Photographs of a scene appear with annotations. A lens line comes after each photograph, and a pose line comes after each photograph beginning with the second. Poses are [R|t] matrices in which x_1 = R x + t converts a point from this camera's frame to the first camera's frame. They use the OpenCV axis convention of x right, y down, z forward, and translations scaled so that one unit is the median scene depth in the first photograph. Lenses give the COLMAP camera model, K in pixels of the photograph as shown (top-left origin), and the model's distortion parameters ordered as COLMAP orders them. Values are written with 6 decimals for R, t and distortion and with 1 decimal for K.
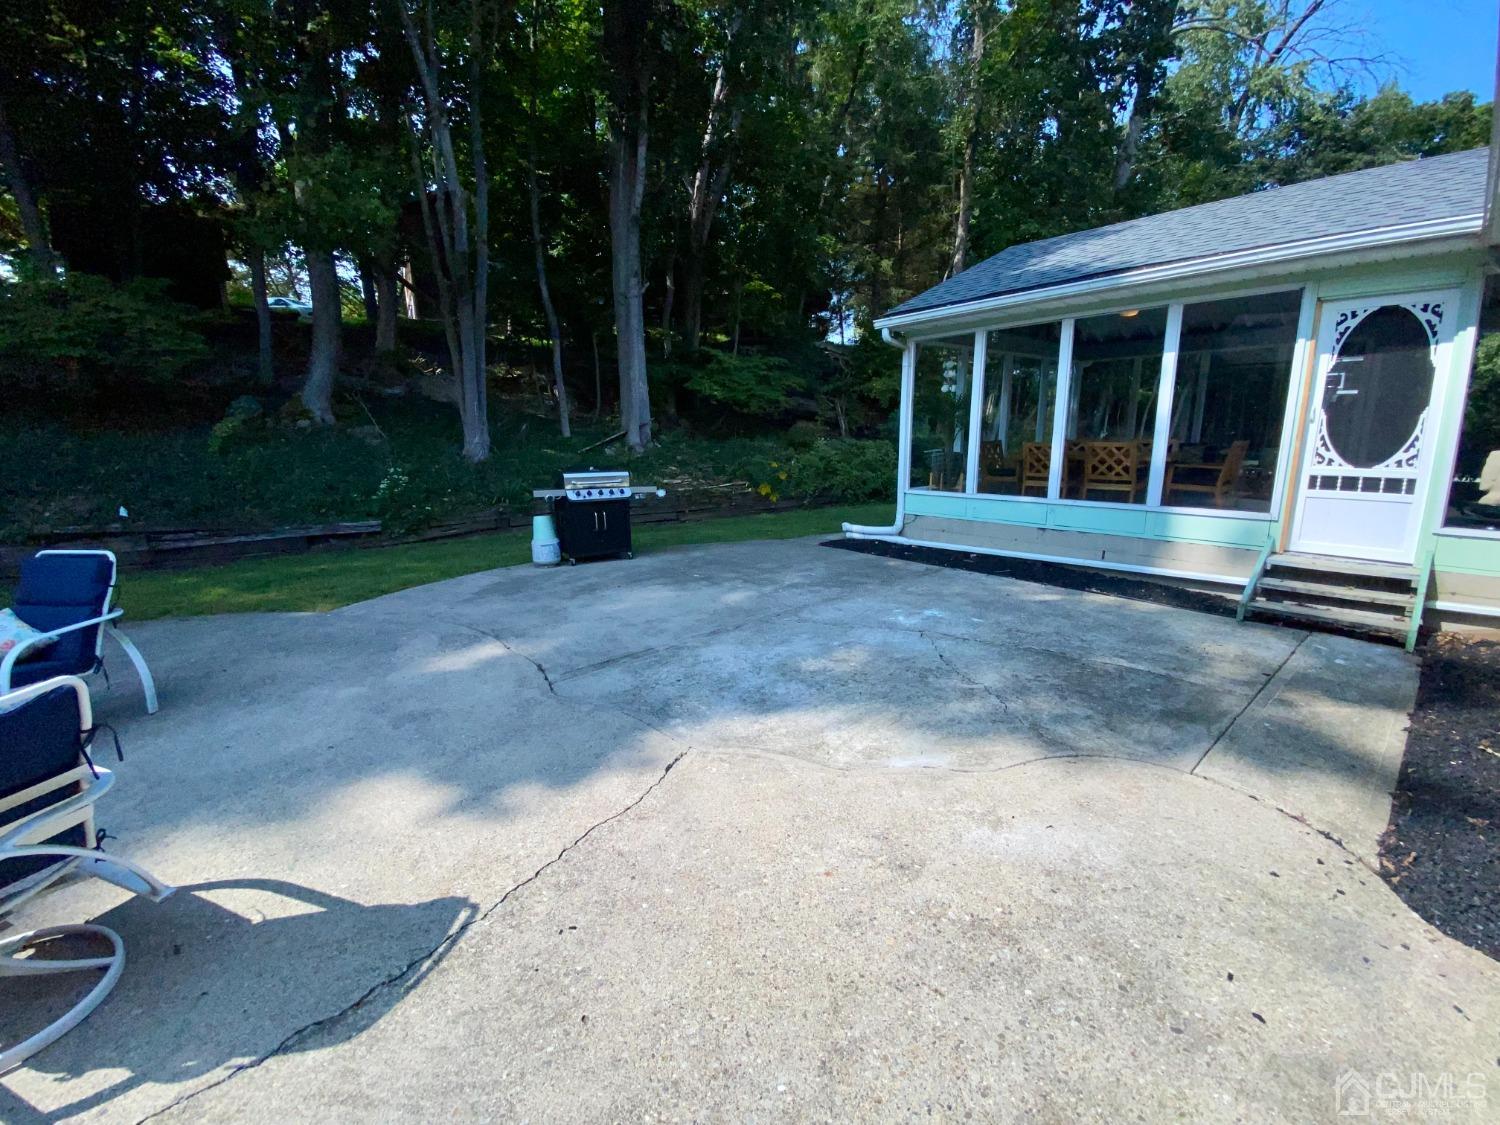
lens RADIAL K [[606.7, 0, 735.6], [0, 606.7, 556.8], [0, 0, 1]] dist [0.003849, -0.010896]
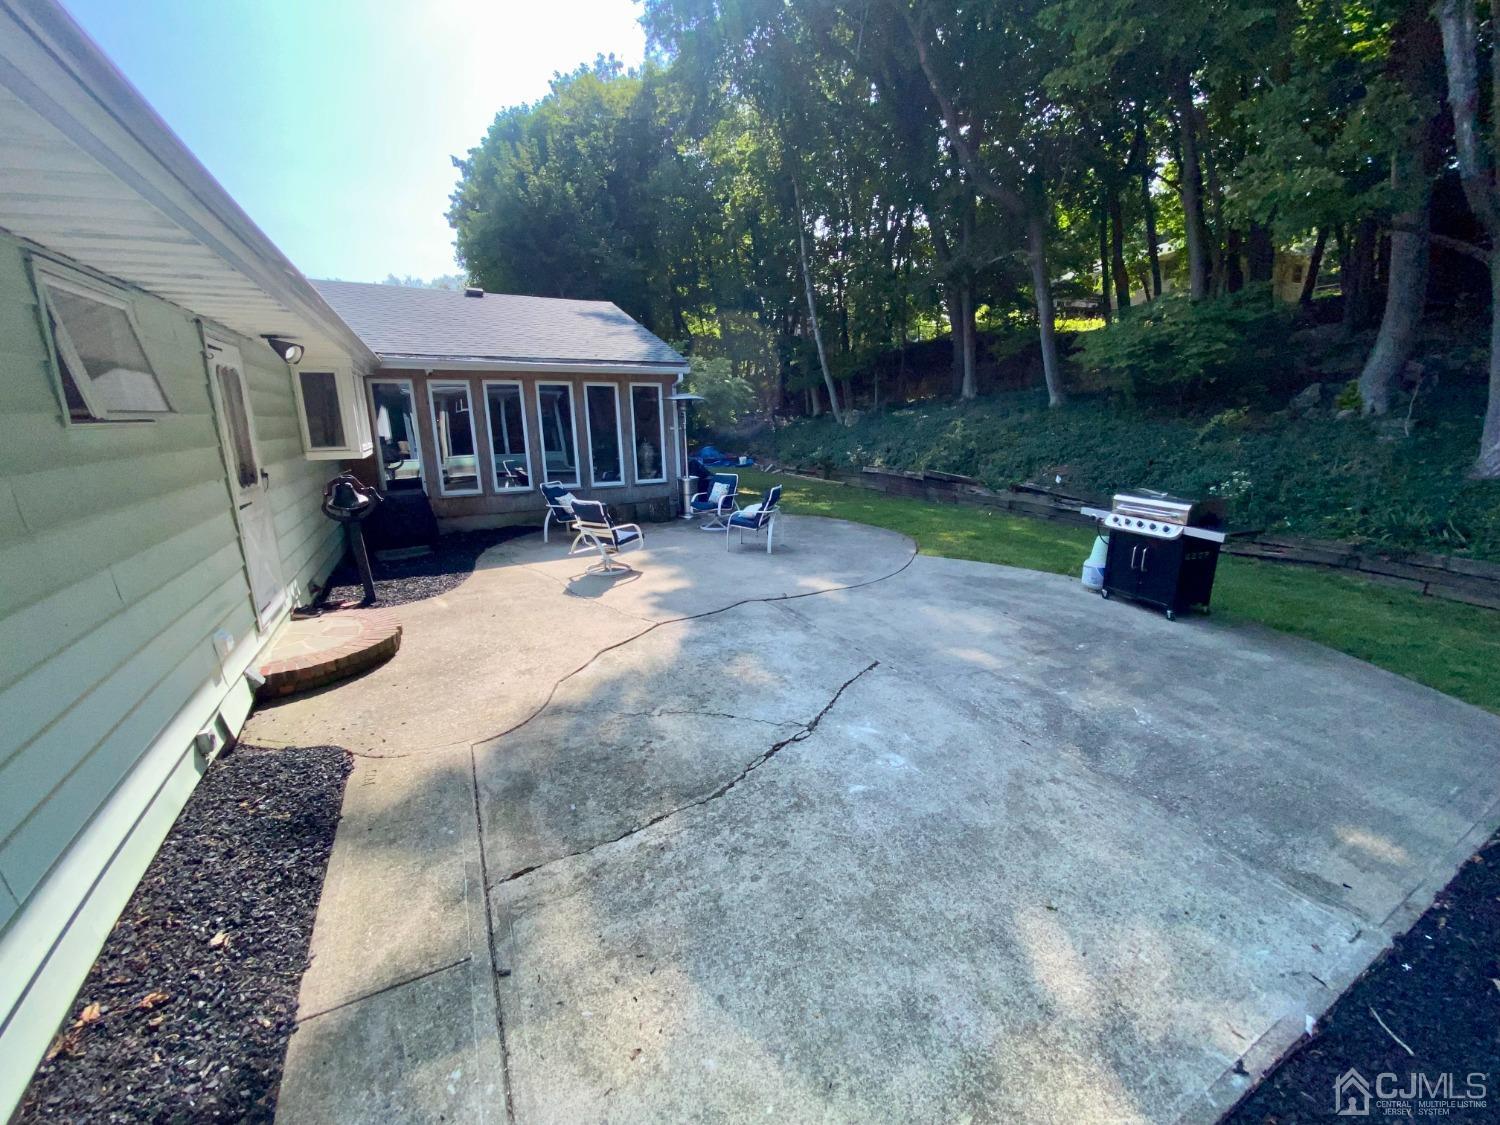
lens RADIAL K [[606.7, 0, 735.1], [0, 606.7, 565.5], [0, 0, 1]] dist [0.003849, -0.010896]
pose [[-0.247584, 0.253248, -0.935183, 1.137524], [-0.183866, 0.935413, 0.301987, -0.335539], [0.951260, 0.246715, -0.185030, 1.099996]]
